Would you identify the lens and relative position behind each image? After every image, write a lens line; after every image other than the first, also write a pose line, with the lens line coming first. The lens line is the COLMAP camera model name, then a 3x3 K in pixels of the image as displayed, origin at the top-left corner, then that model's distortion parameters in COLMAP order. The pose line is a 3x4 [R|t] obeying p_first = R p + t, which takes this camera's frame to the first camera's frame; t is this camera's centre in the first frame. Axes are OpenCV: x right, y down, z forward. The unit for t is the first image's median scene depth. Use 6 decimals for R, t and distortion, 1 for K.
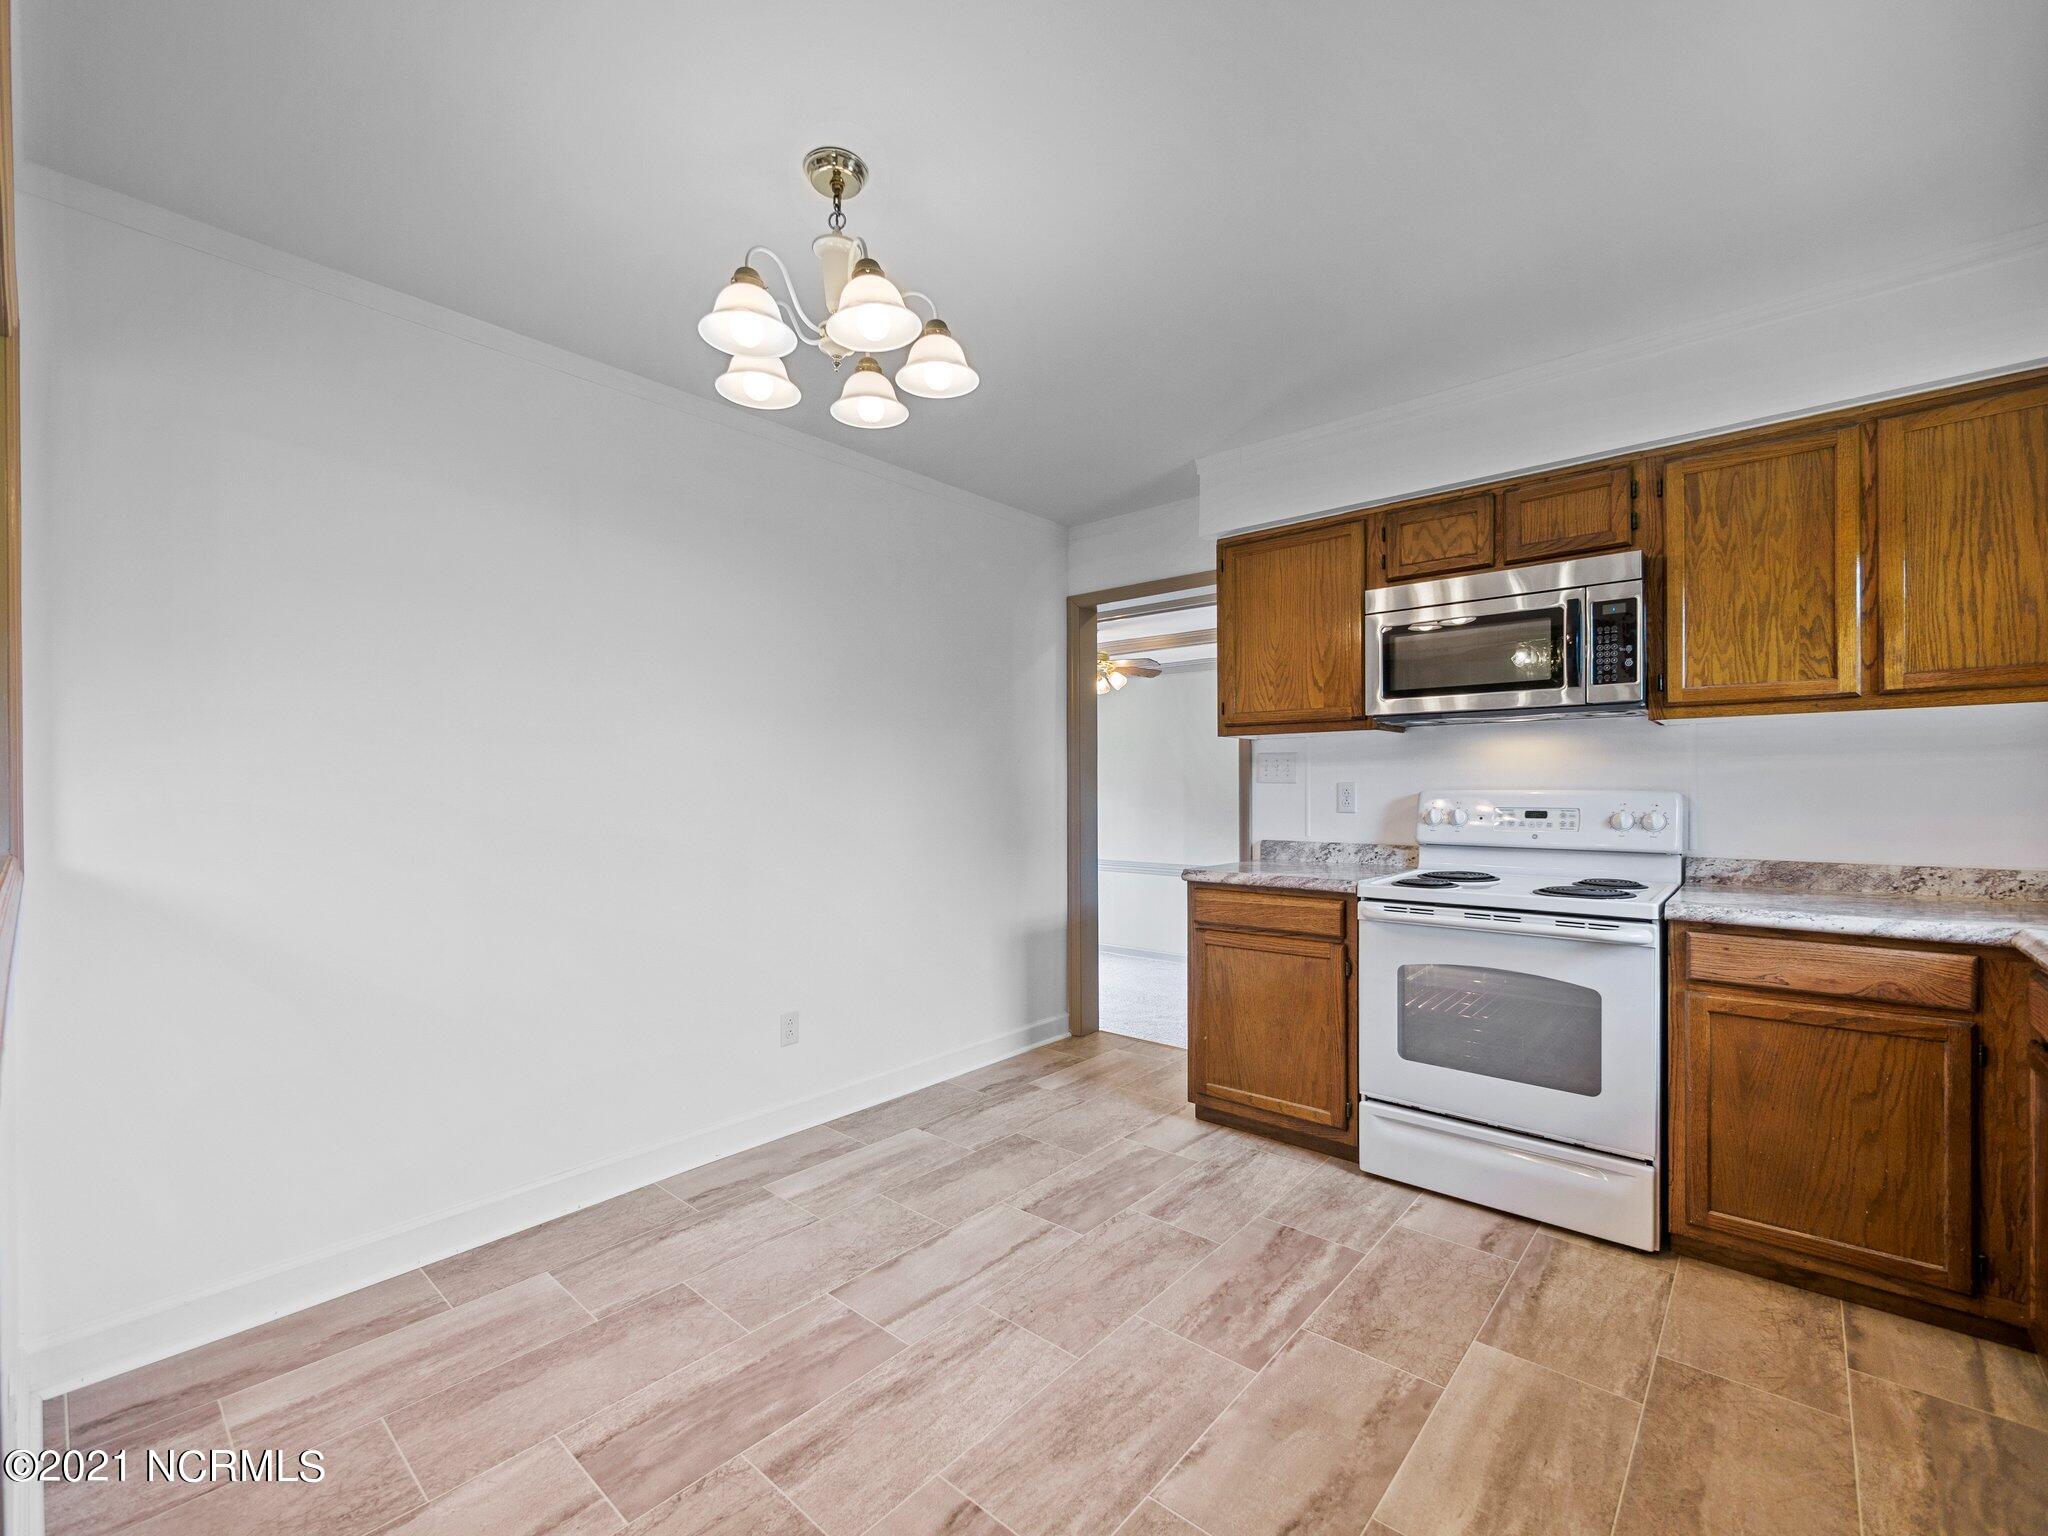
lens RADIAL K [[876.0, 0, 1019.9], [0, 876.0, 786.6], [0, 0, 1]] dist [-0.006452, 0.000517]
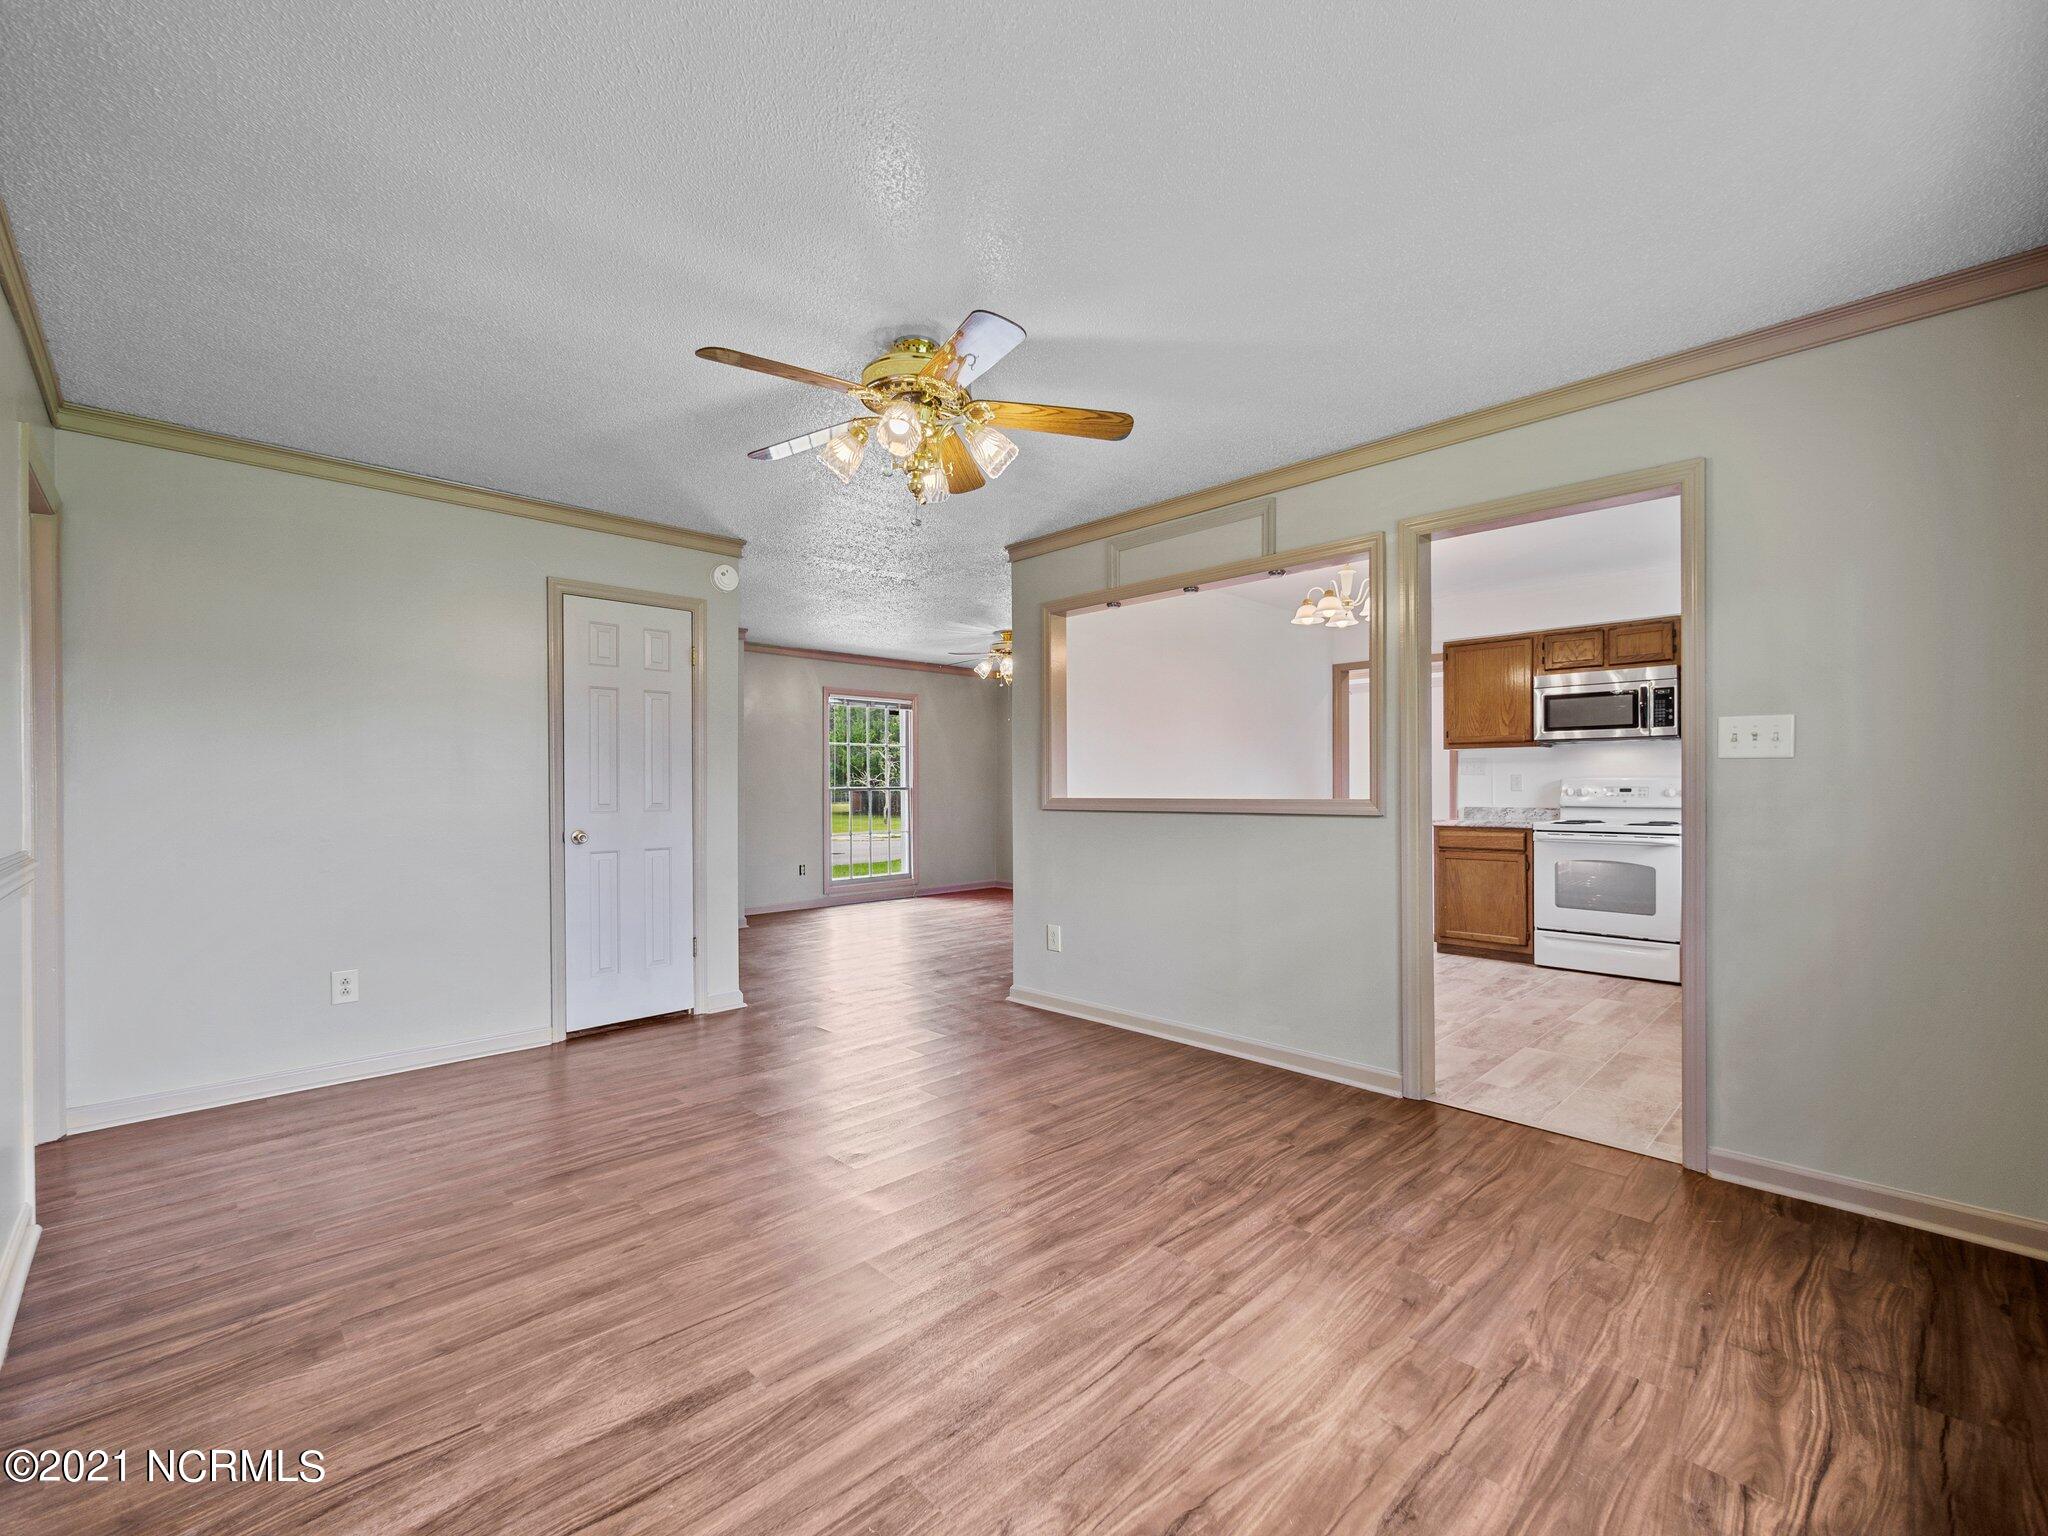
lens RADIAL K [[876.0, 0, 1019.5], [0, 876.0, 785.4], [0, 0, 1]] dist [-0.006452, 0.000517]
pose [[0.997176, 0.000348, -0.075103, -0.654691], [-0.000302, 1.000000, 0.000623, 0.021518], [0.075103, -0.000598, 0.997176, -1.119322]]
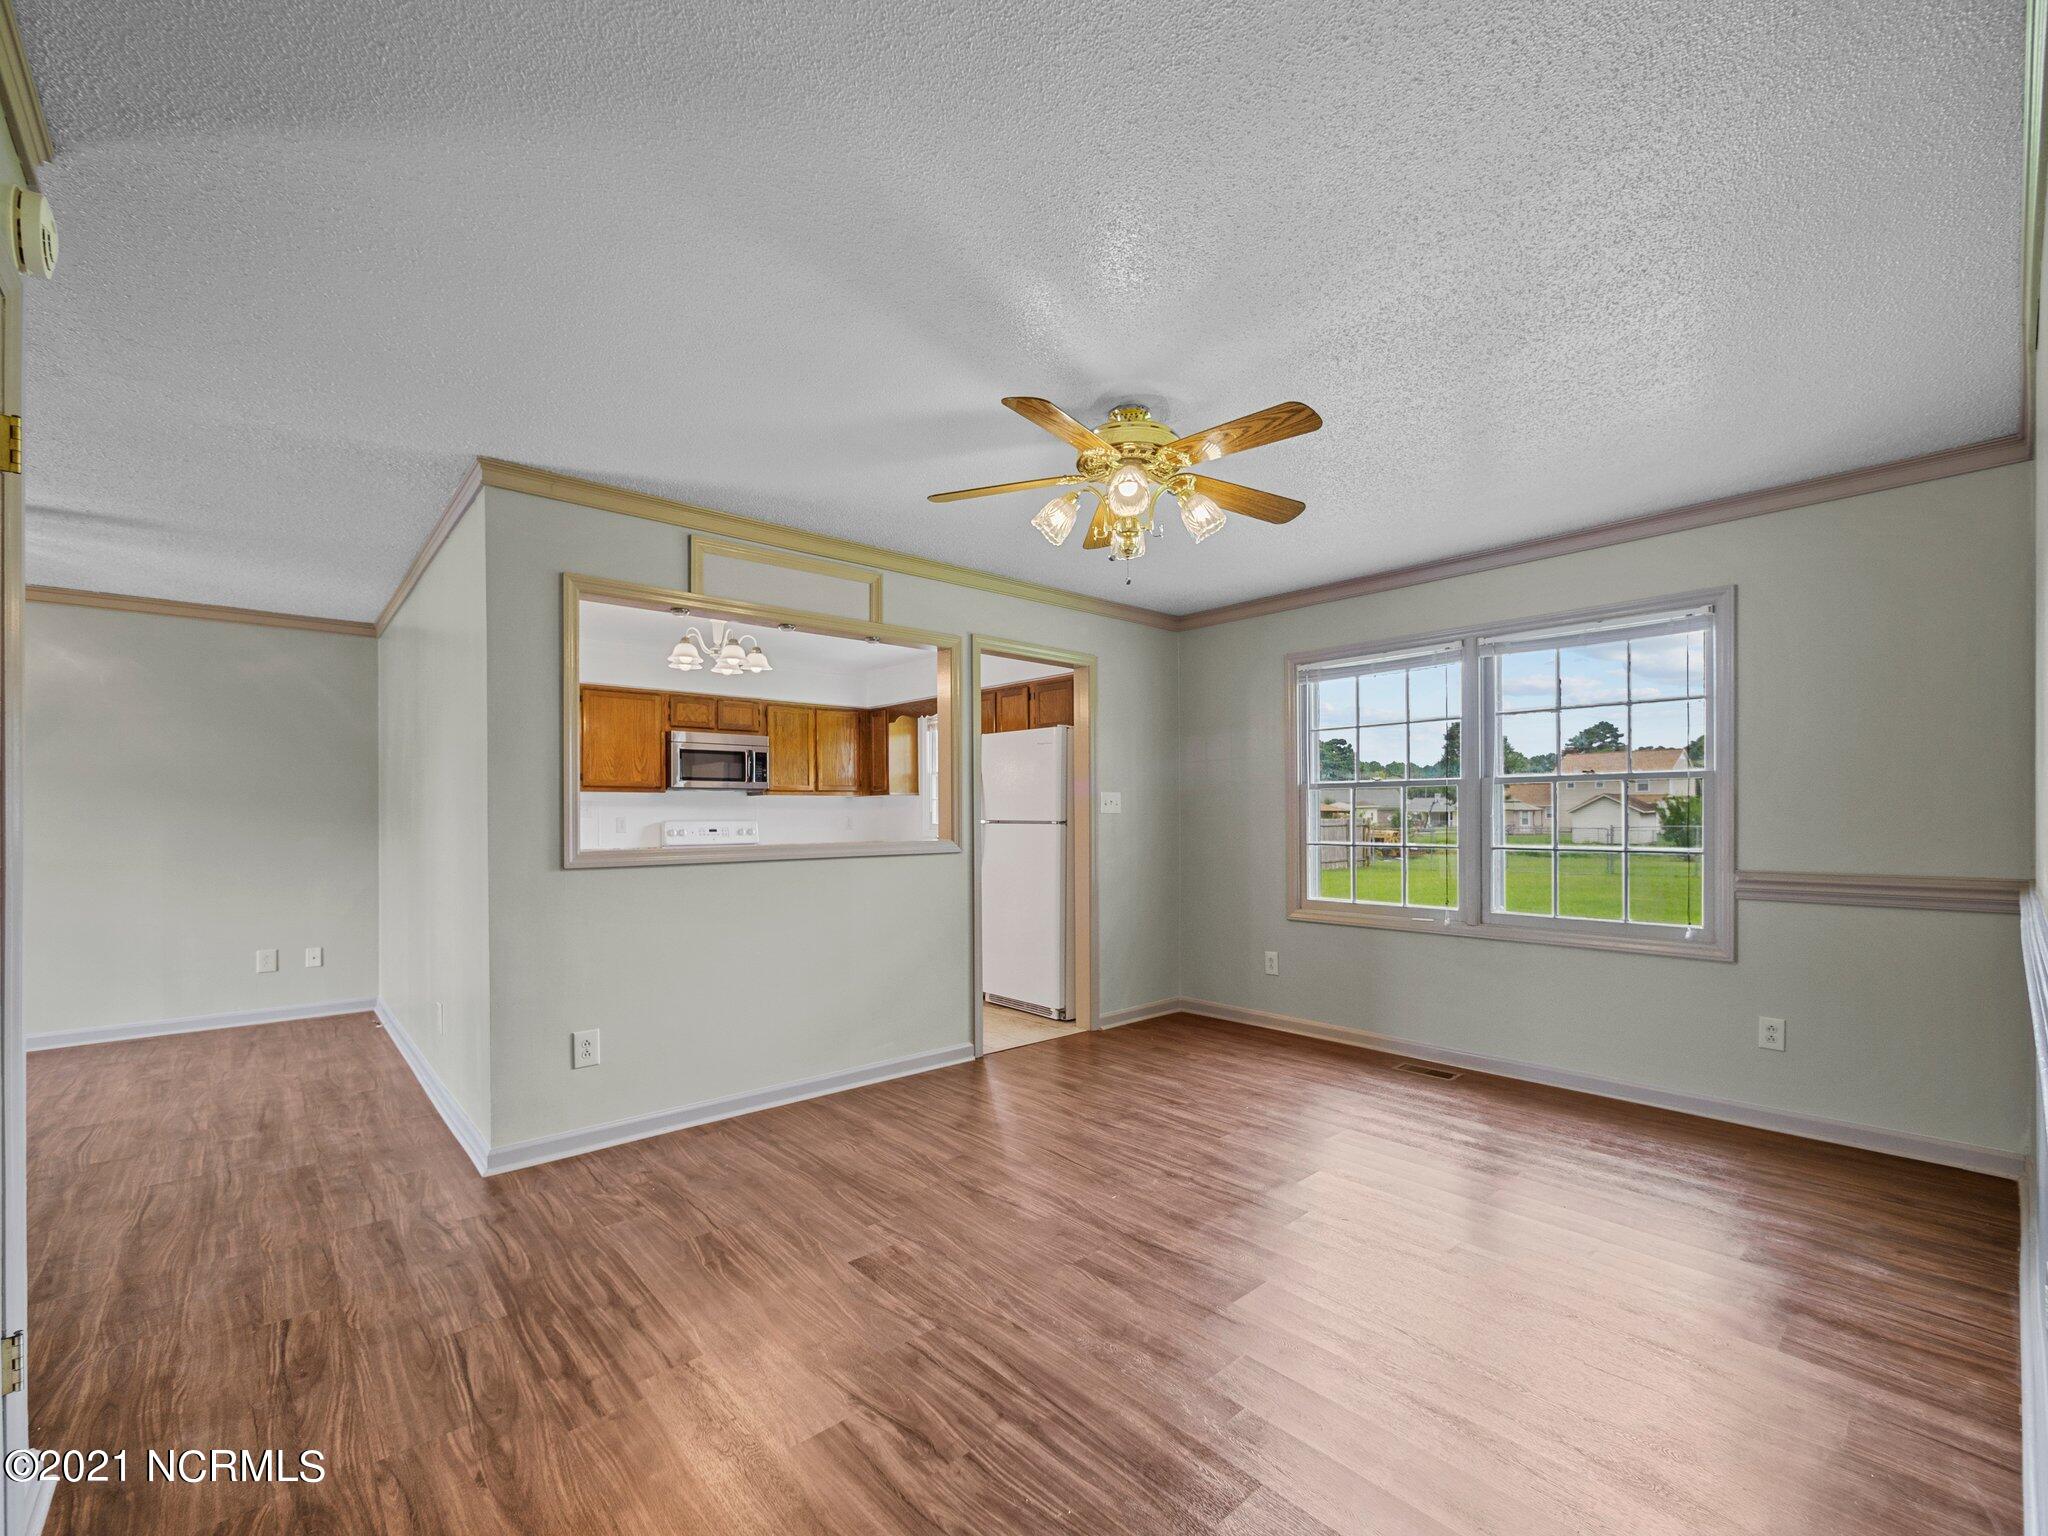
lens RADIAL K [[876.0, 0, 1033.0], [0, 876.0, 820.1], [0, 0, 1]] dist [-0.006452, 0.000517]
pose [[0.112984, -0.003523, 0.993591, -1.837240], [0.003986, 0.999987, 0.003093, 0.000174], [-0.993589, 0.003611, 0.112996, -0.174869]]
